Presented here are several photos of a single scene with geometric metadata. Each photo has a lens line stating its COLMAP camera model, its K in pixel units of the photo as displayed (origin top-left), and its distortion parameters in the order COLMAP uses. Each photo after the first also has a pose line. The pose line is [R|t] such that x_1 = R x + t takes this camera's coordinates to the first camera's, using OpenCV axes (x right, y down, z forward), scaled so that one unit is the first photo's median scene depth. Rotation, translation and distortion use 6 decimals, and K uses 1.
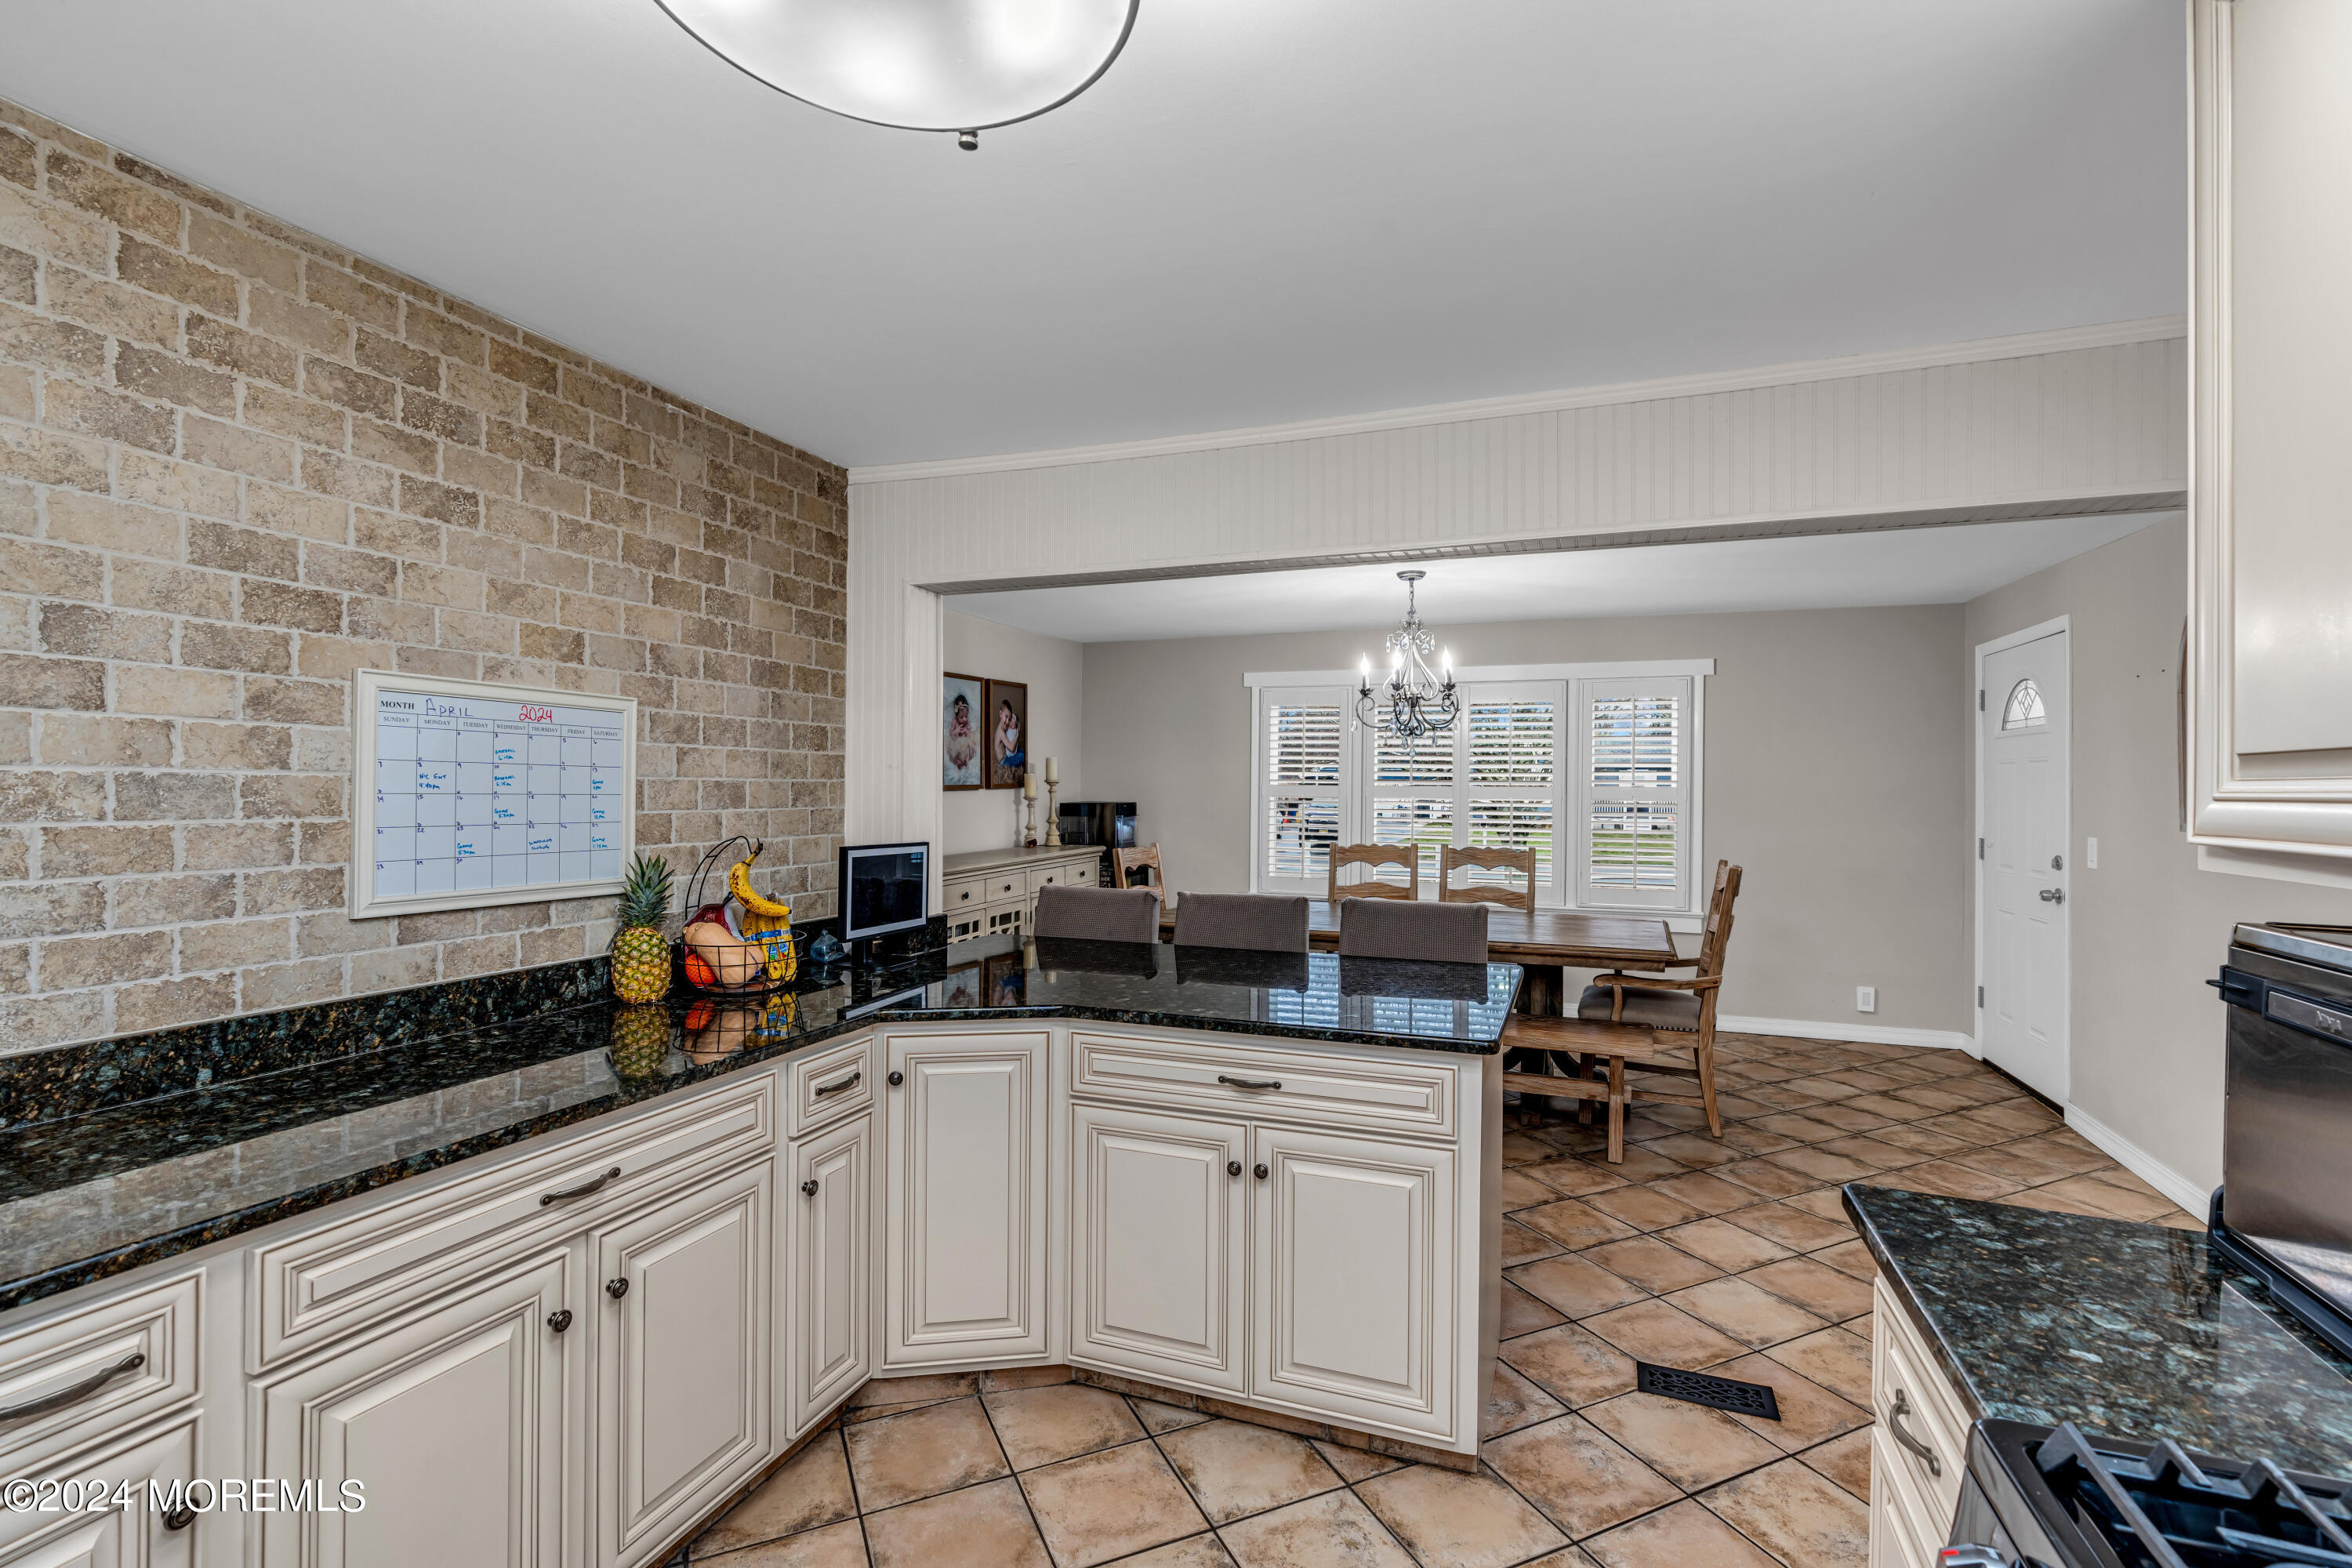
lens RADIAL K [[1048.3, 0, 1176.9], [0, 1048.3, 785.6], [0, 0, 1]] dist [-0.011074, 0.004290]
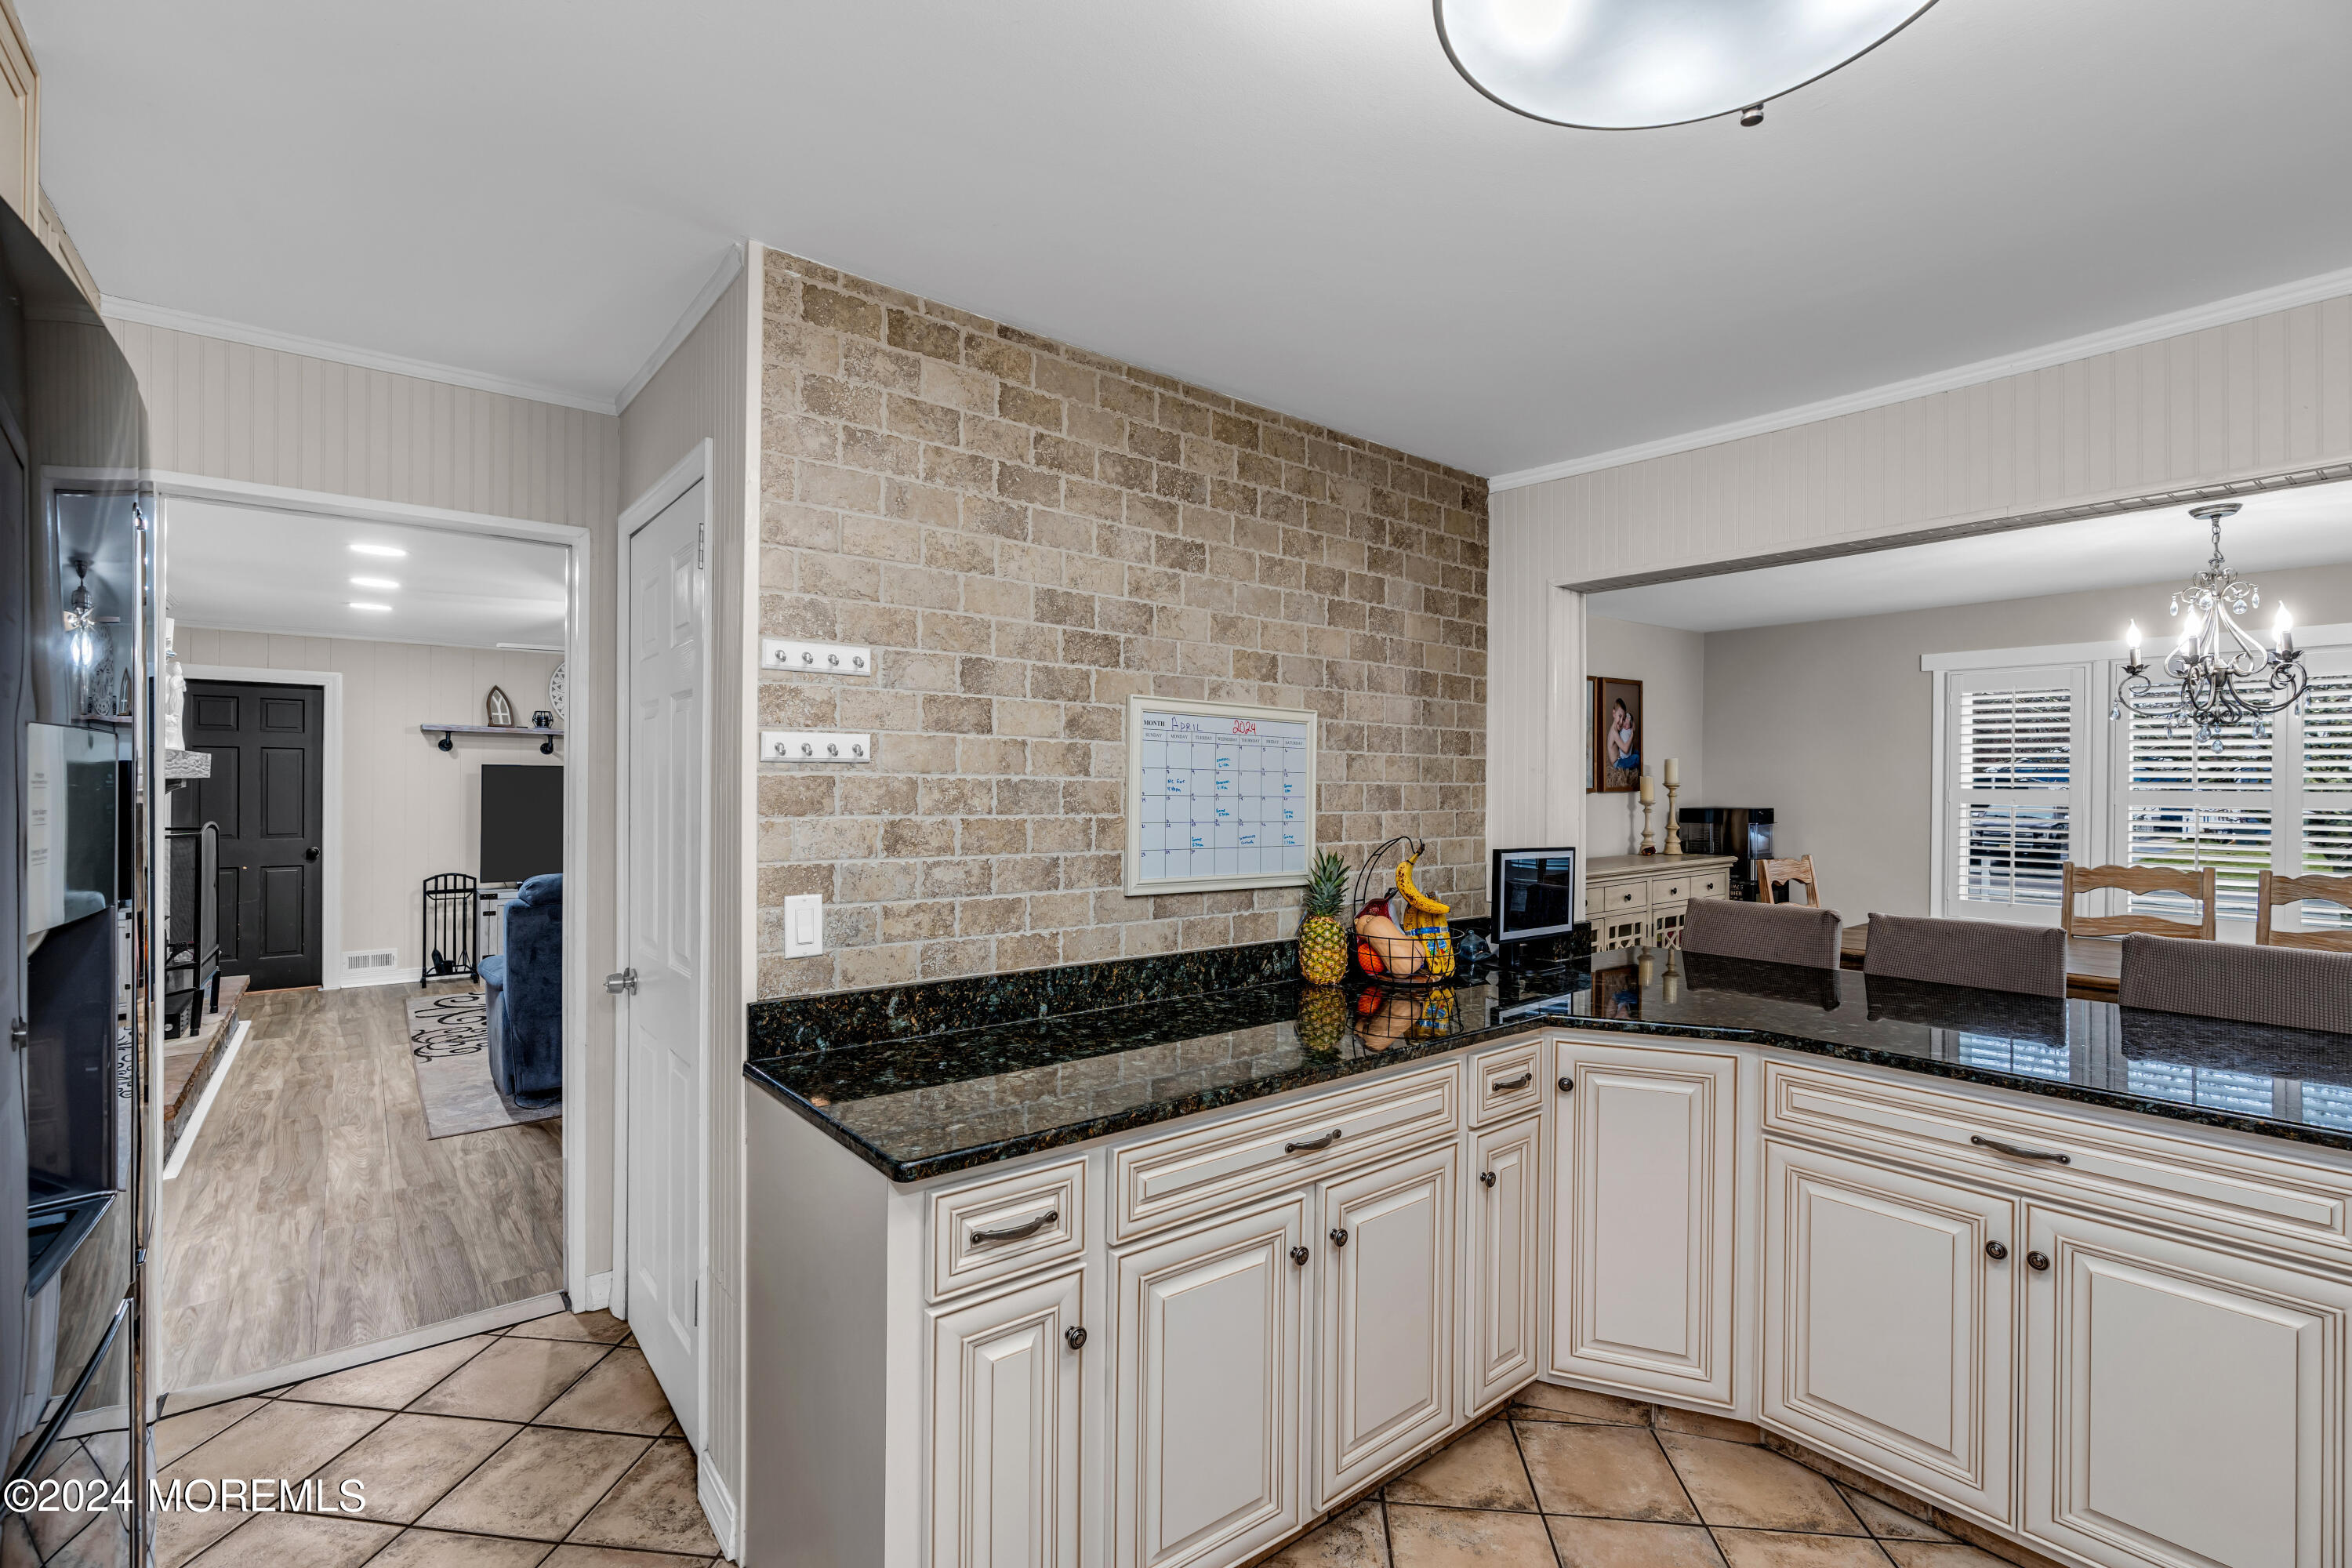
lens RADIAL K [[1048.3, 0, 1176.1], [0, 1048.3, 785.3], [0, 0, 1]] dist [-0.011074, 0.004290]
pose [[0.863711, -0.000074, -0.503988, -0.092810], [-0.001527, 0.999995, -0.002764, -0.000754], [0.503985, 0.003157, 0.863706, -0.047127]]
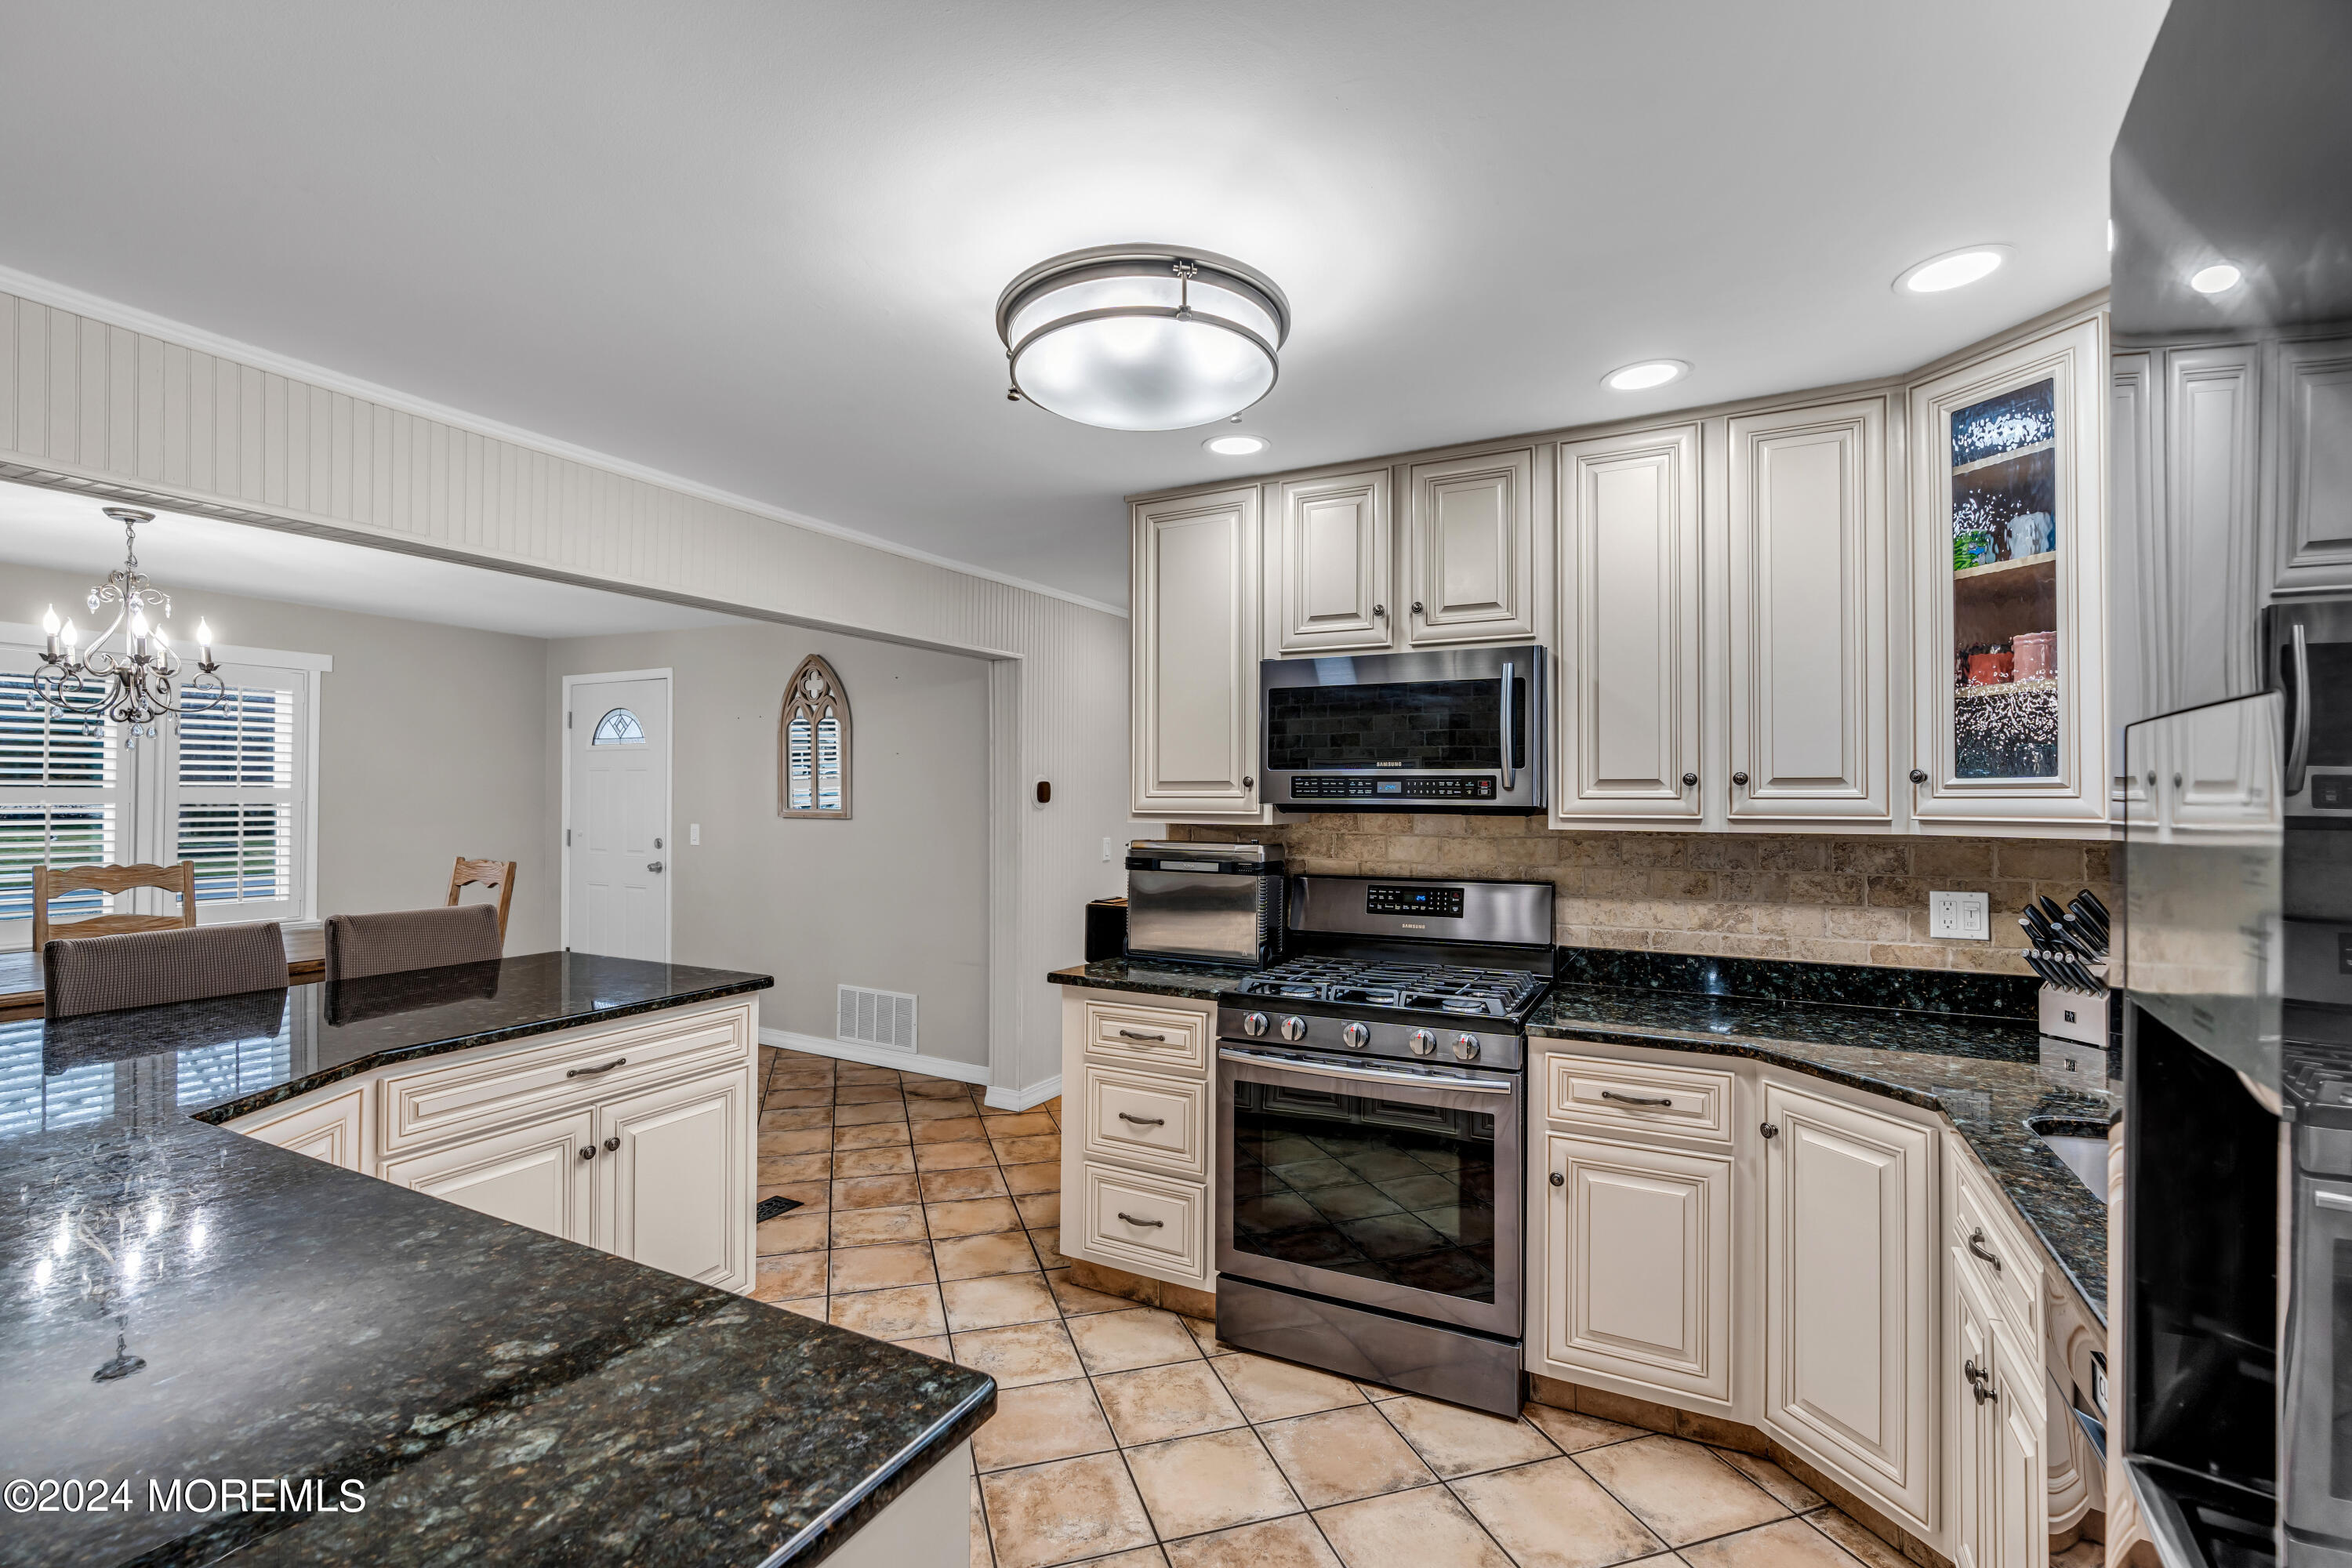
lens RADIAL K [[1048.3, 0, 1181.4], [0, 1048.3, 786.1], [0, 0, 1]] dist [-0.011074, 0.004290]
pose [[0.113982, 0.004095, 0.993474, -0.948575], [-0.005152, 0.999980, -0.003530, -0.003560], [-0.993469, -0.004716, 0.114001, 0.293345]]
